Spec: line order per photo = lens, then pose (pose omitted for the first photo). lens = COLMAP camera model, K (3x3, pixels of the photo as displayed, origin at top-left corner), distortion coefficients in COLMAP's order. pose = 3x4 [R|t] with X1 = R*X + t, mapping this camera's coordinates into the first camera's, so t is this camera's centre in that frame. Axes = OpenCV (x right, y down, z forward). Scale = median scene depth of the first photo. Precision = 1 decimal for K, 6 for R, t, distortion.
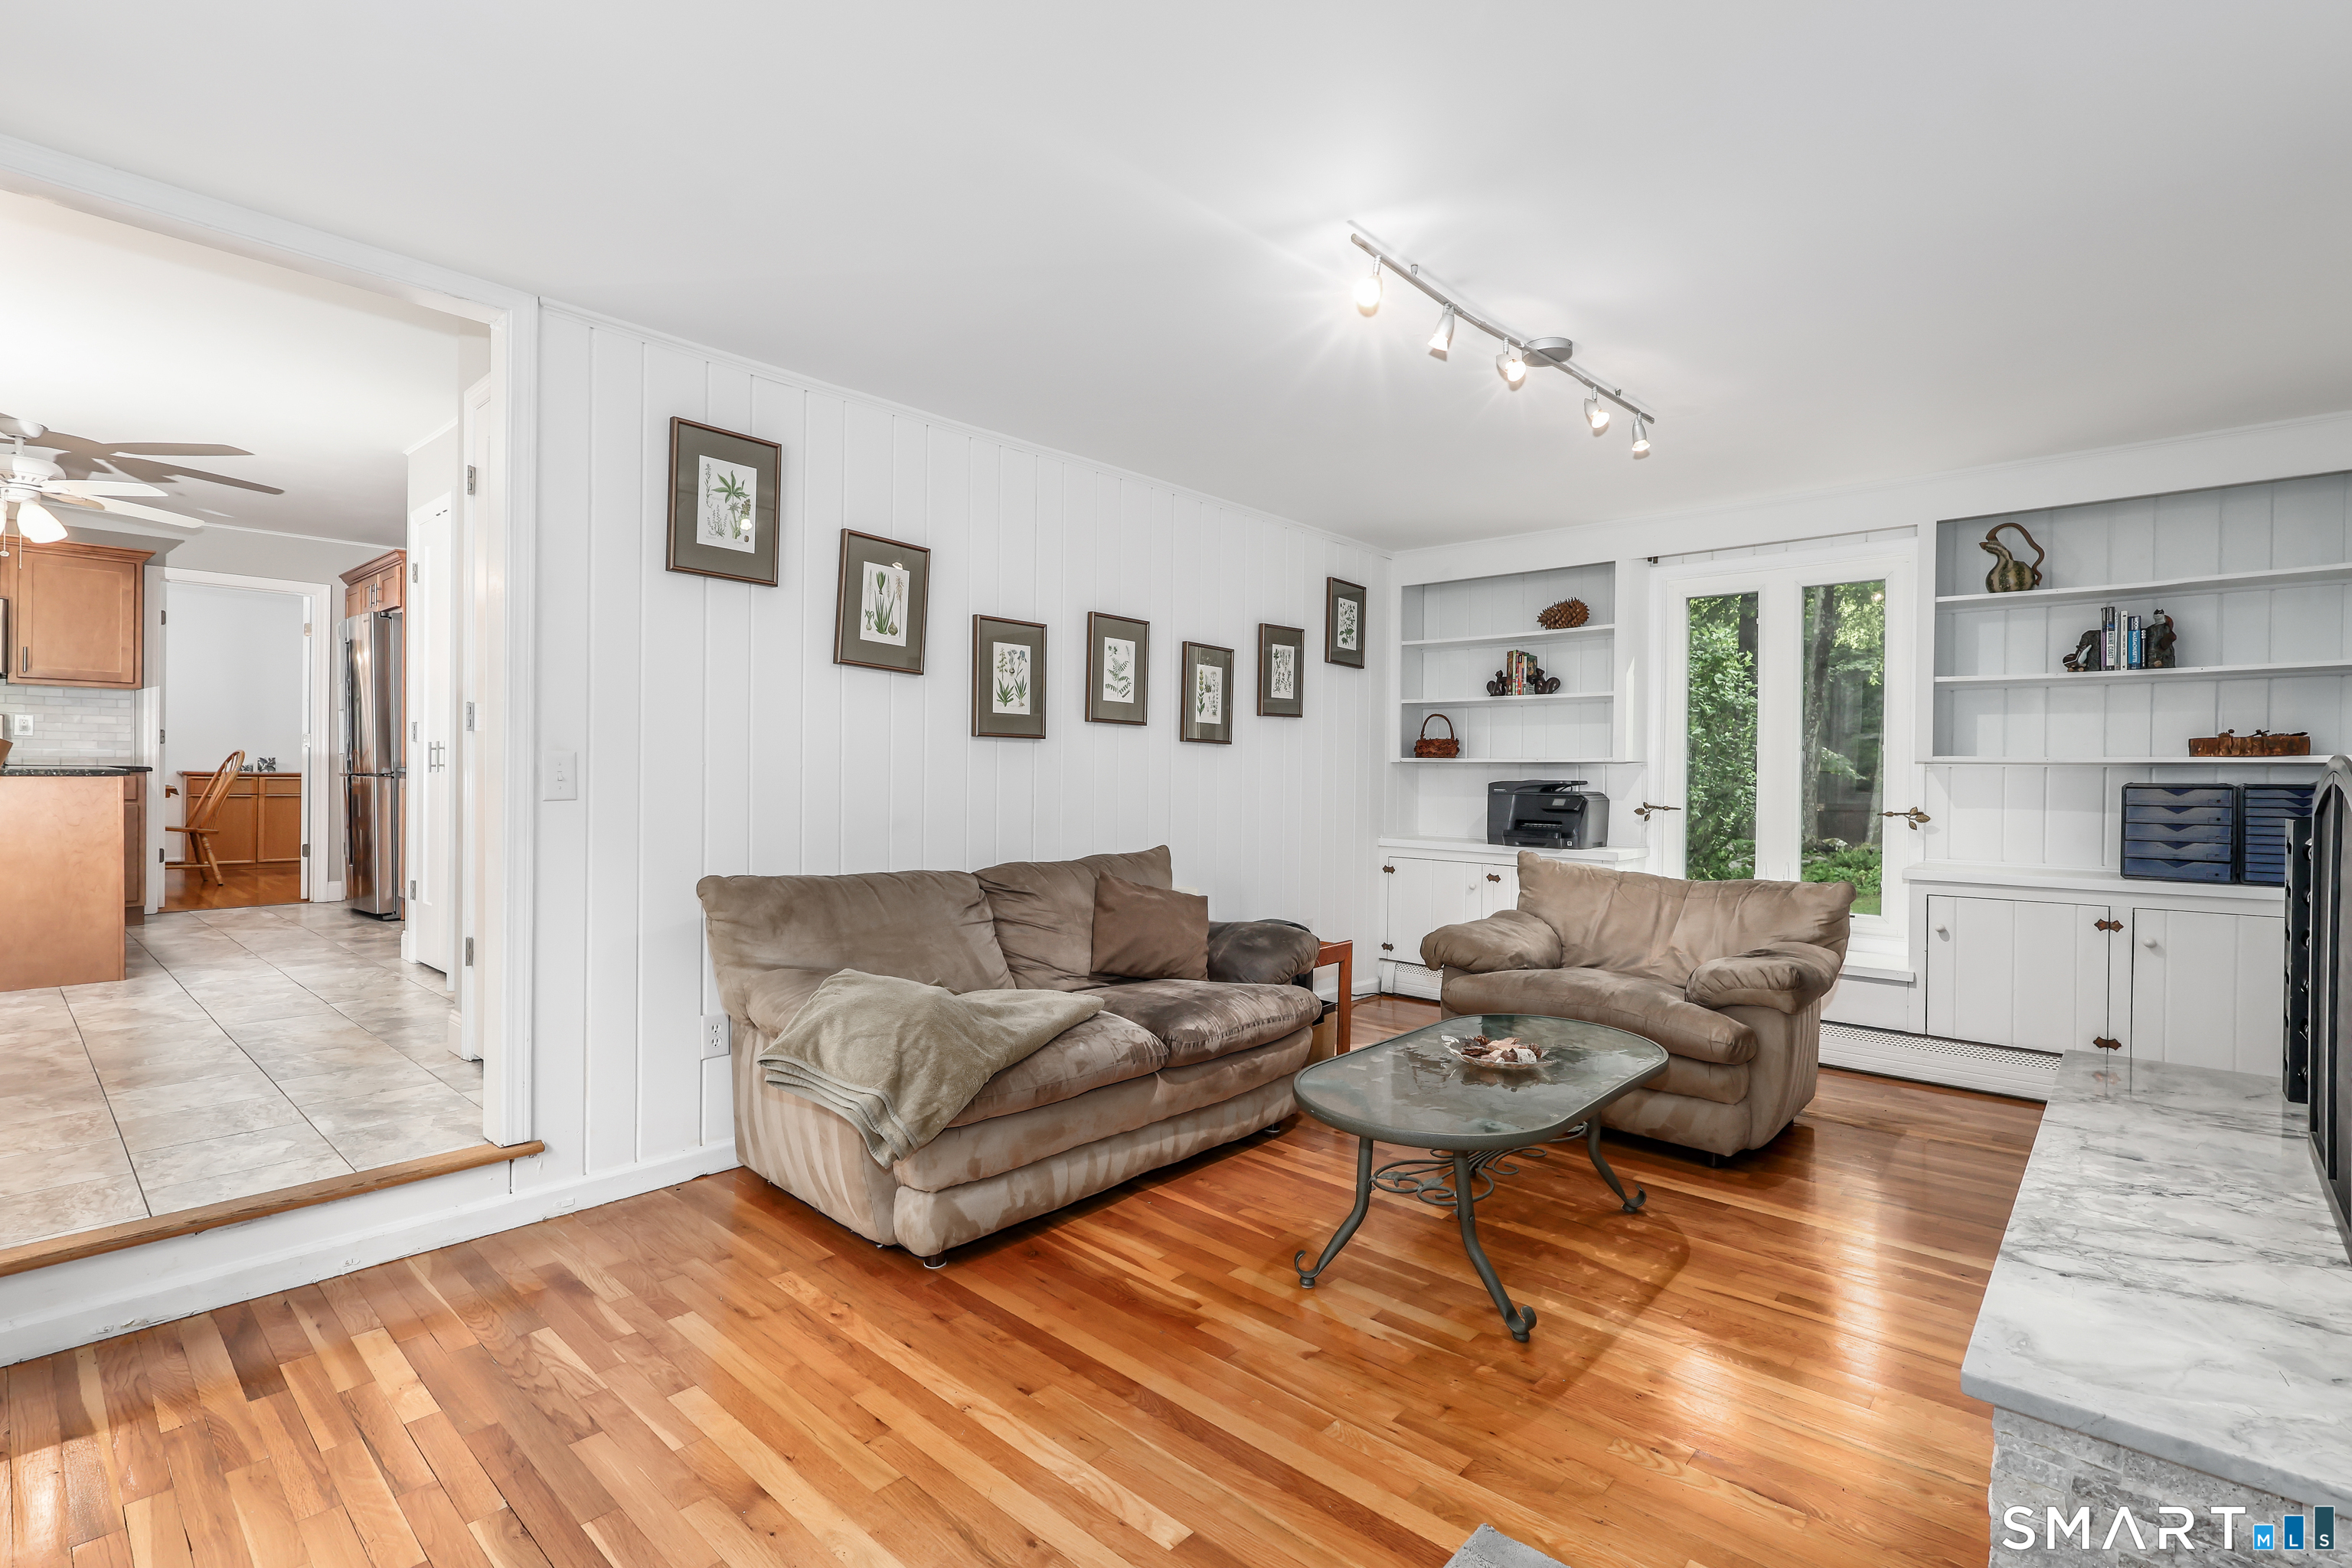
lens RADIAL K [[1081.8, 0, 1172.5], [0, 1081.8, 779.2], [0, 0, 1]] dist [-0.002352, 0.000408]
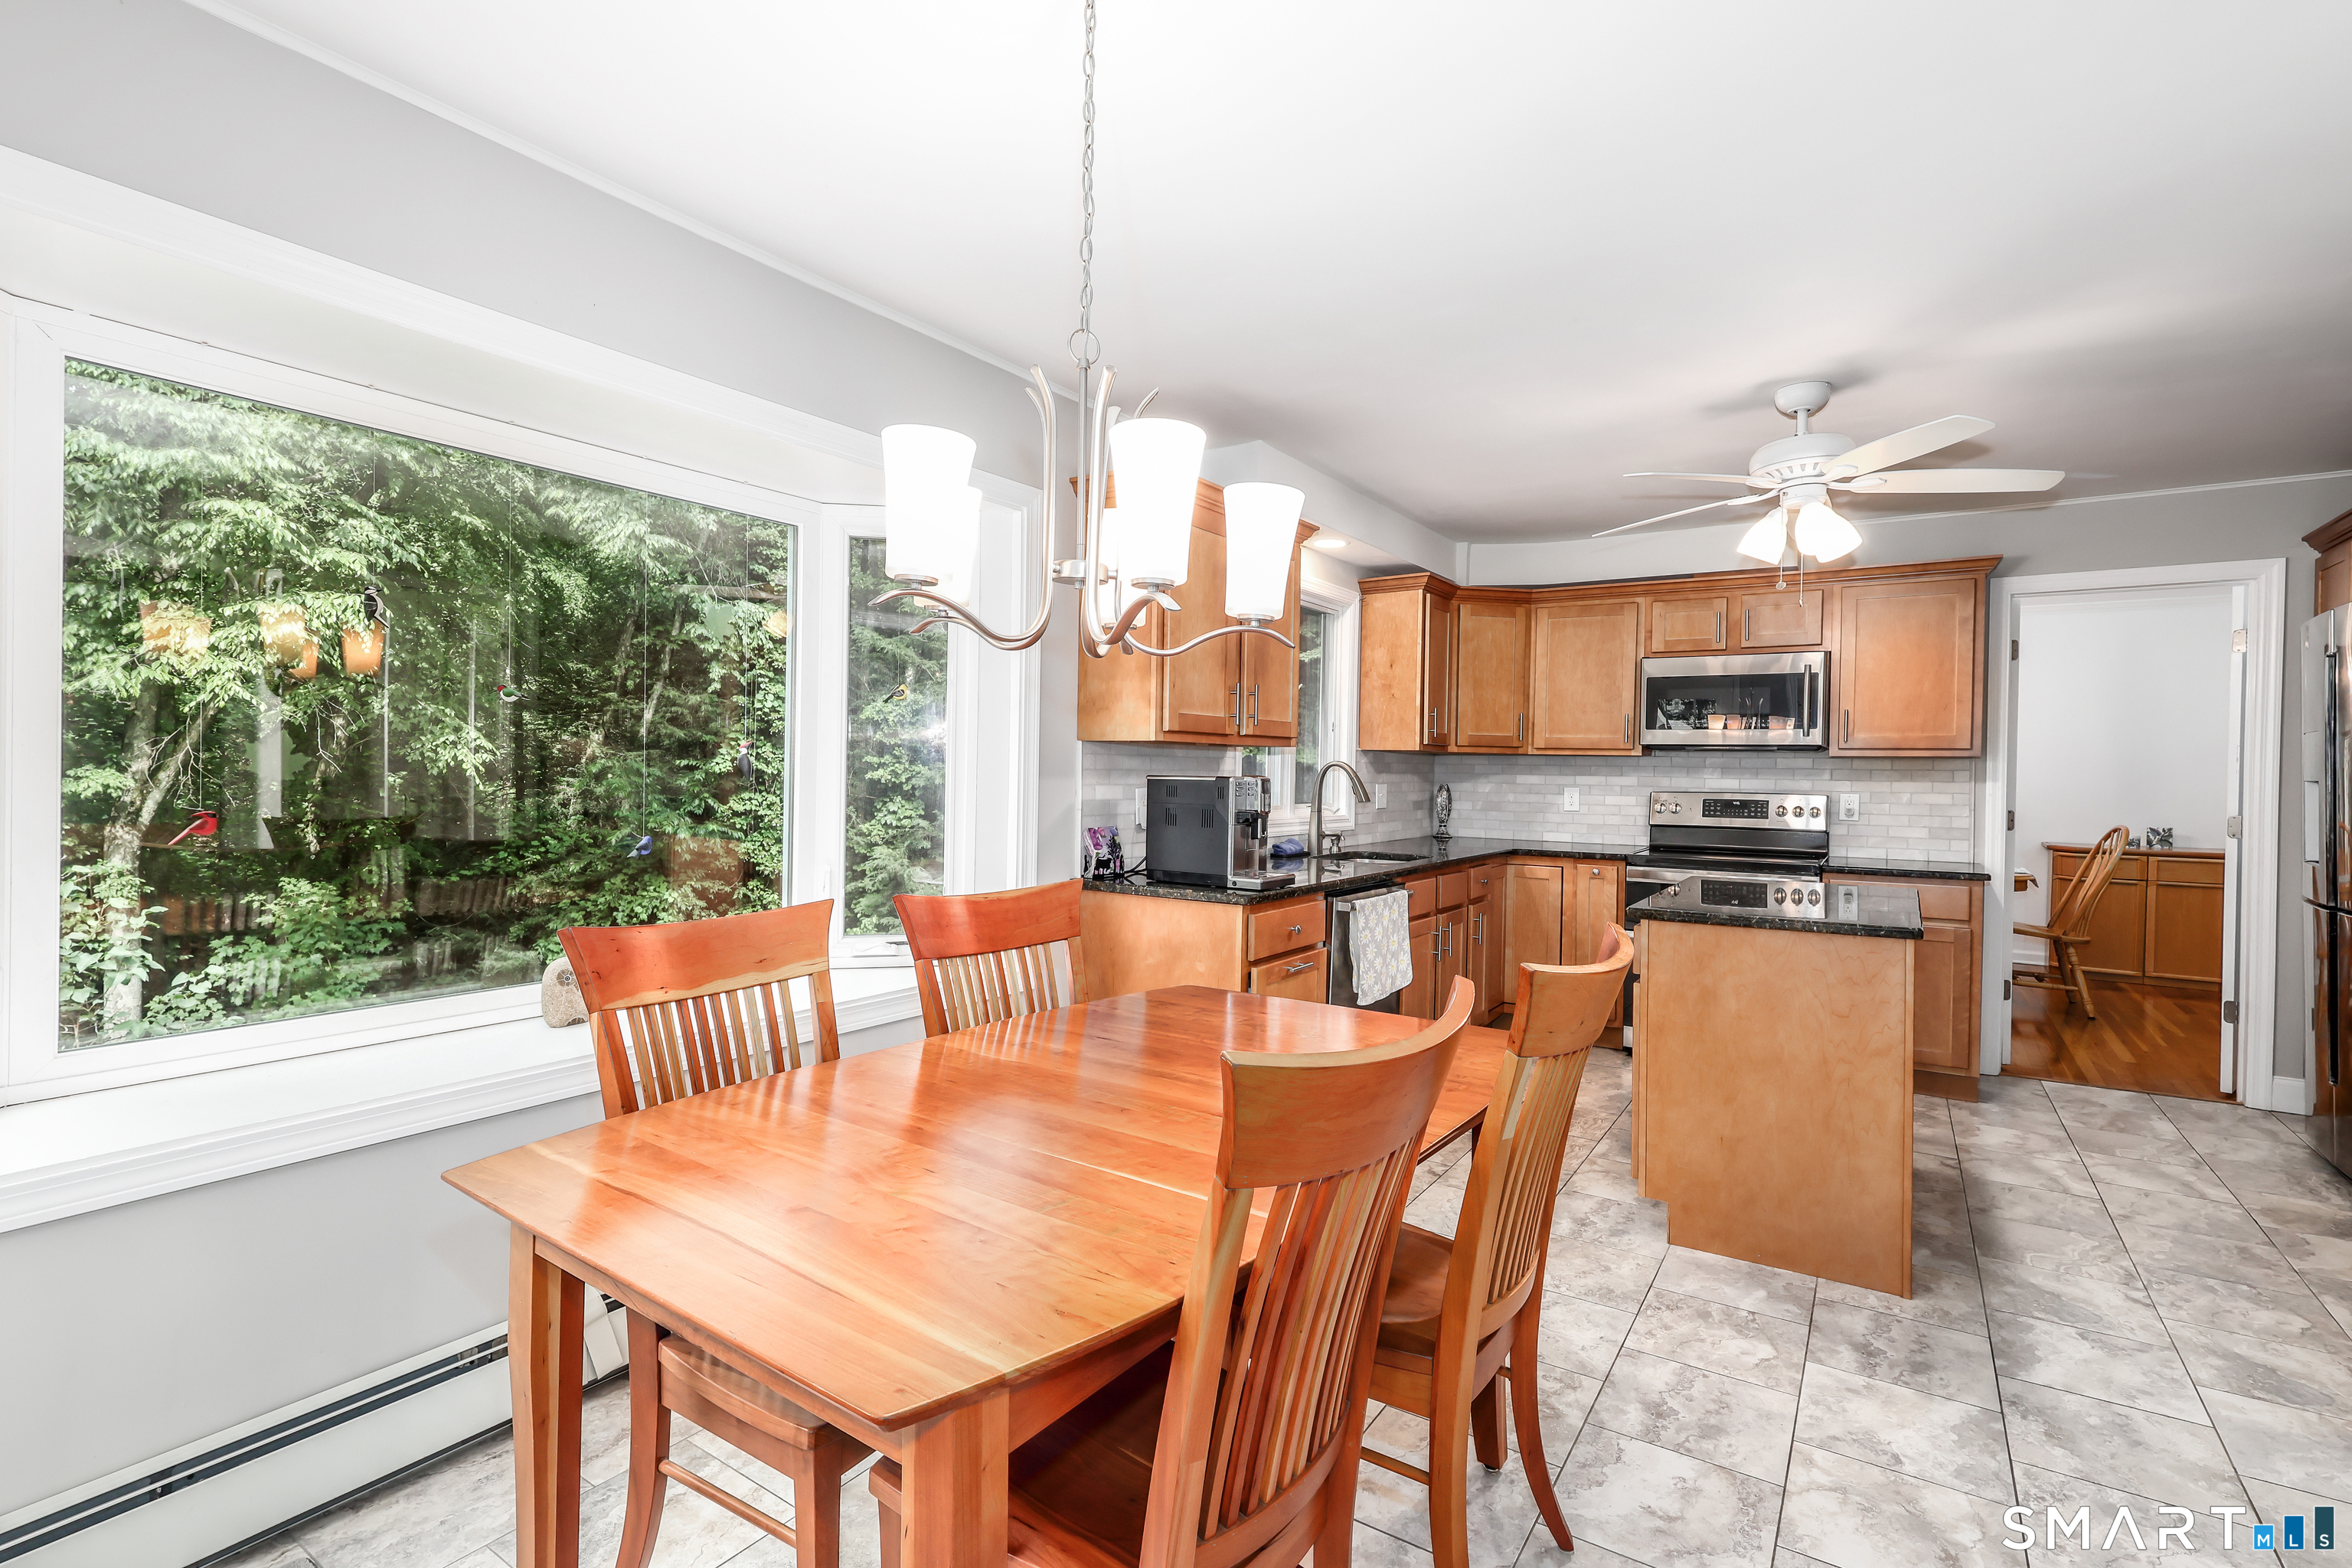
lens RADIAL K [[1081.8, 0, 1179.9], [0, 1081.8, 782.5], [0, 0, 1]] dist [-0.002352, 0.000408]
pose [[0.139651, -0.000595, -0.990201, -0.184909], [-0.016642, 0.999857, -0.002948, -0.030958], [0.990061, 0.016891, 0.139621, 0.214838]]
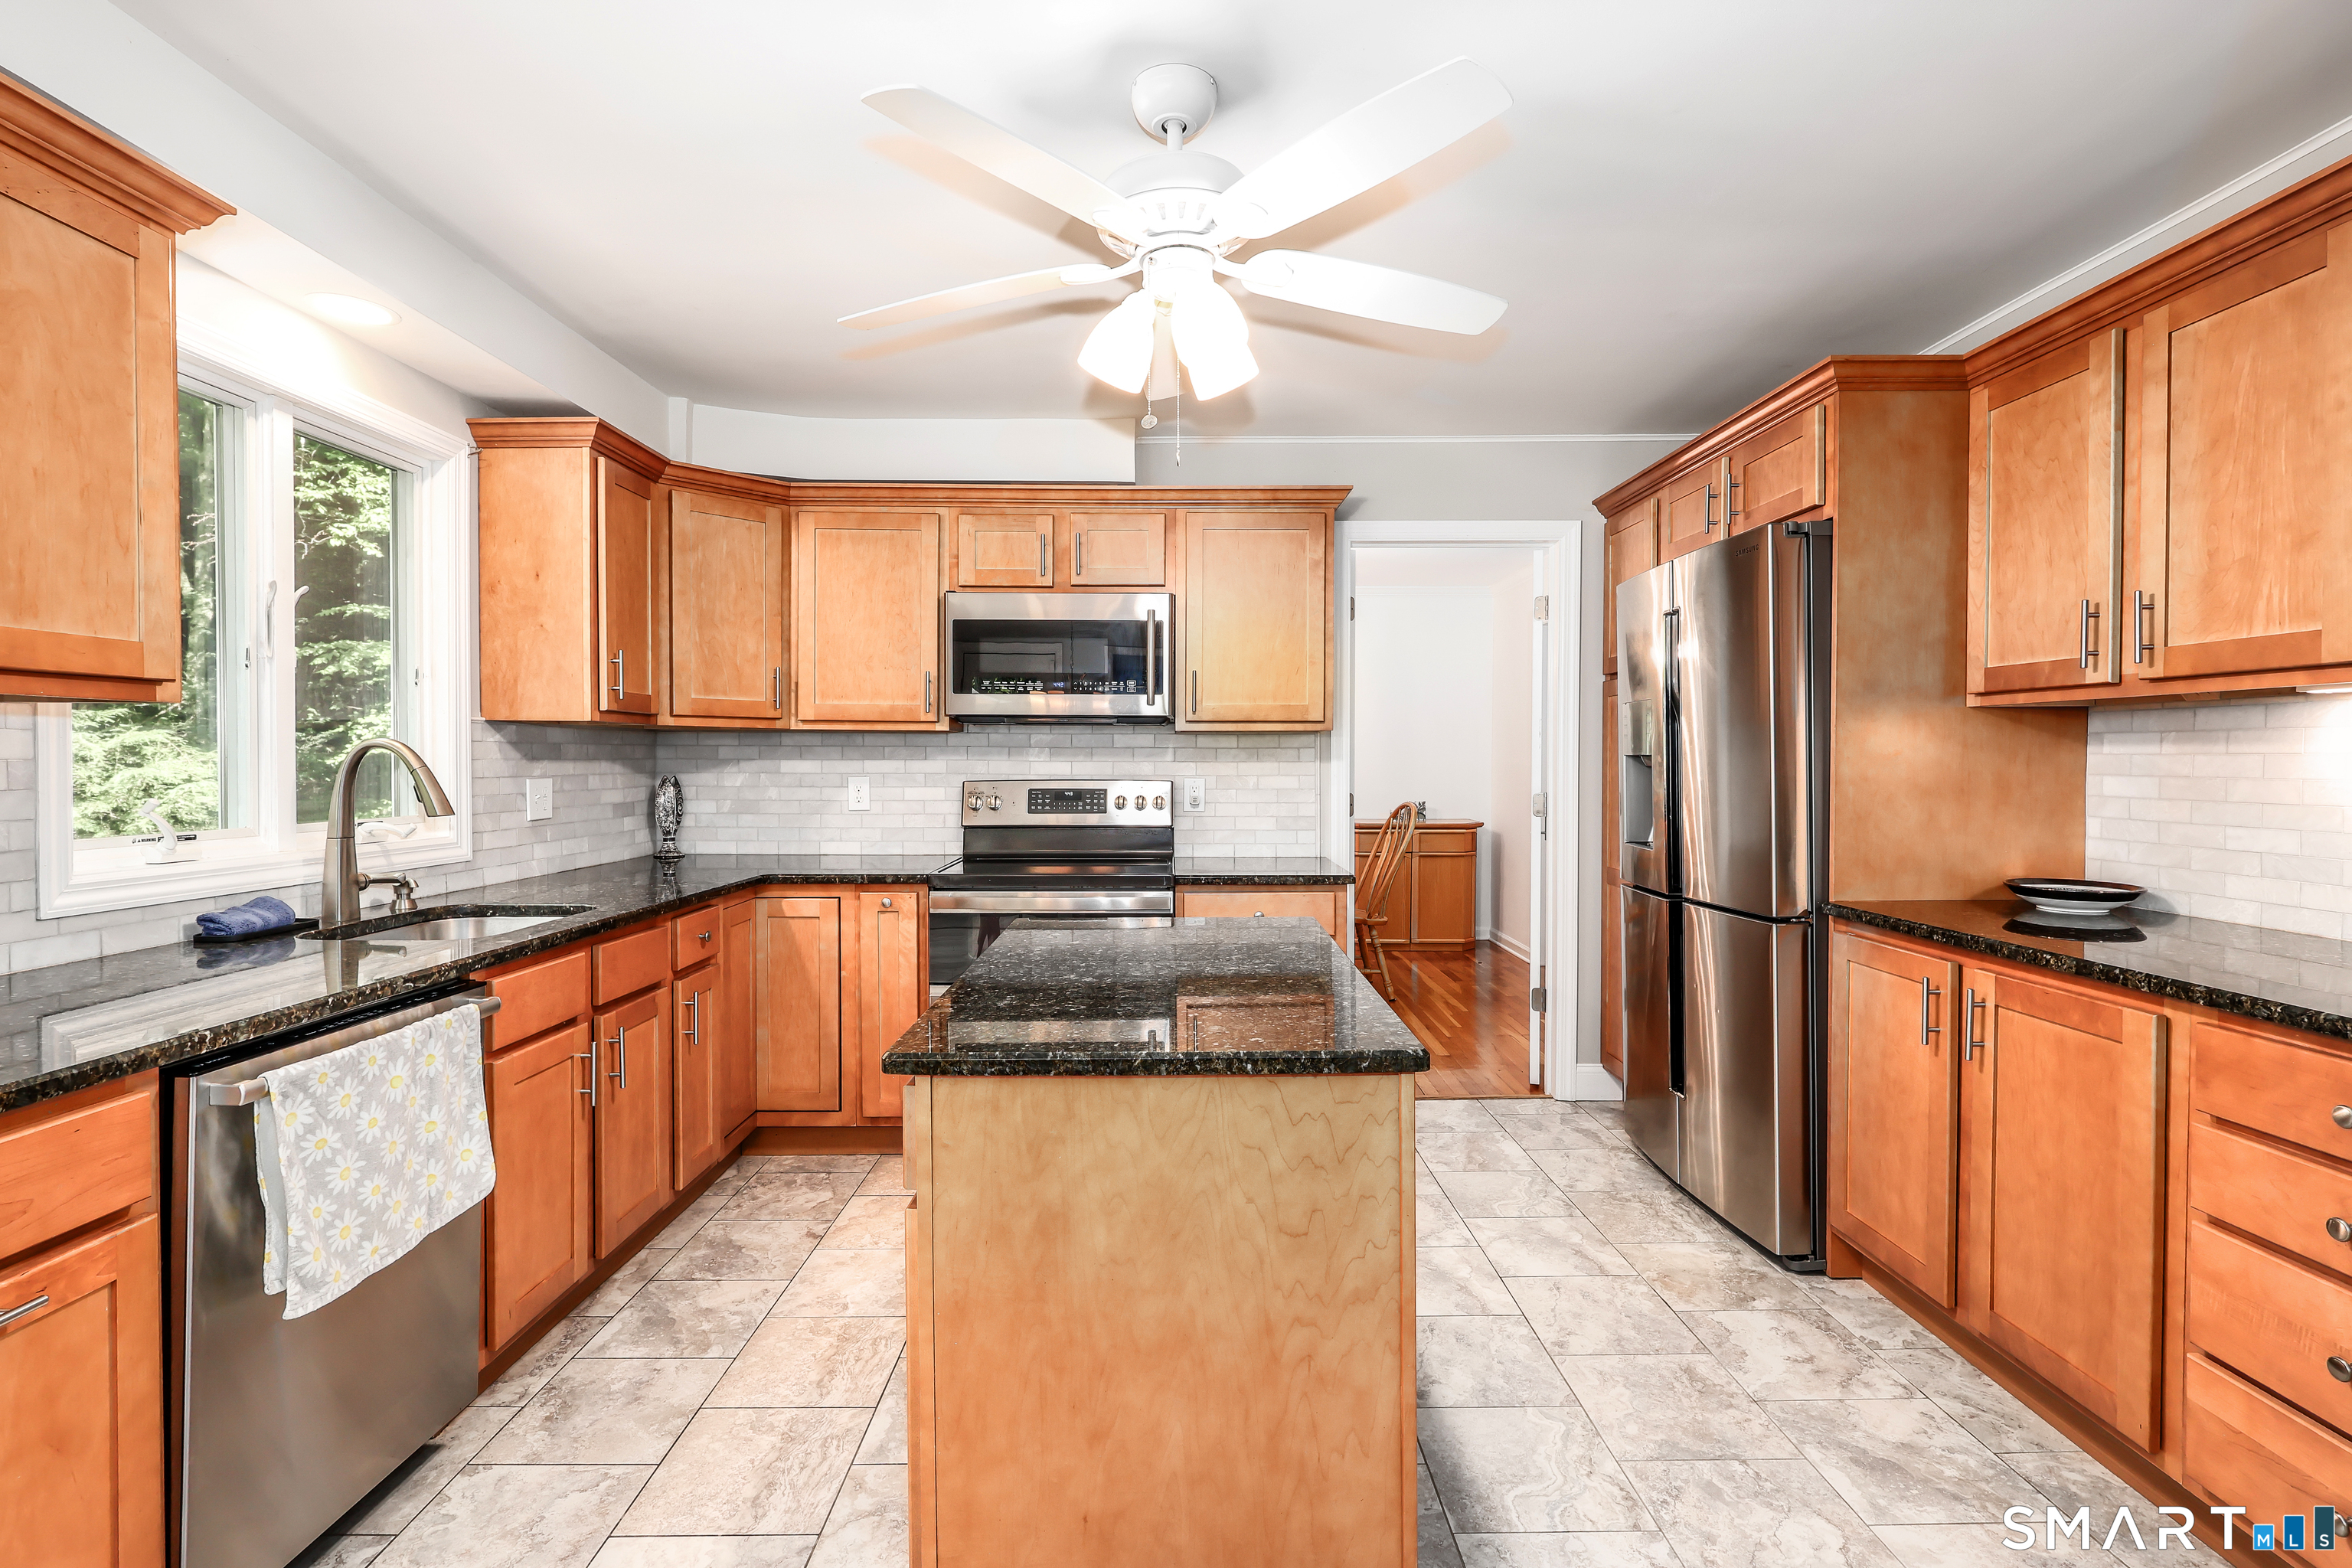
lens RADIAL K [[1081.8, 0, 1175.1], [0, 1081.8, 782.8], [0, 0, 1]] dist [-0.002352, 0.000408]
pose [[0.665593, 0.001870, -0.746313, -0.318724], [0.005348, 0.999959, 0.007275, -0.033253], [0.746296, -0.008834, 0.665556, 0.303477]]
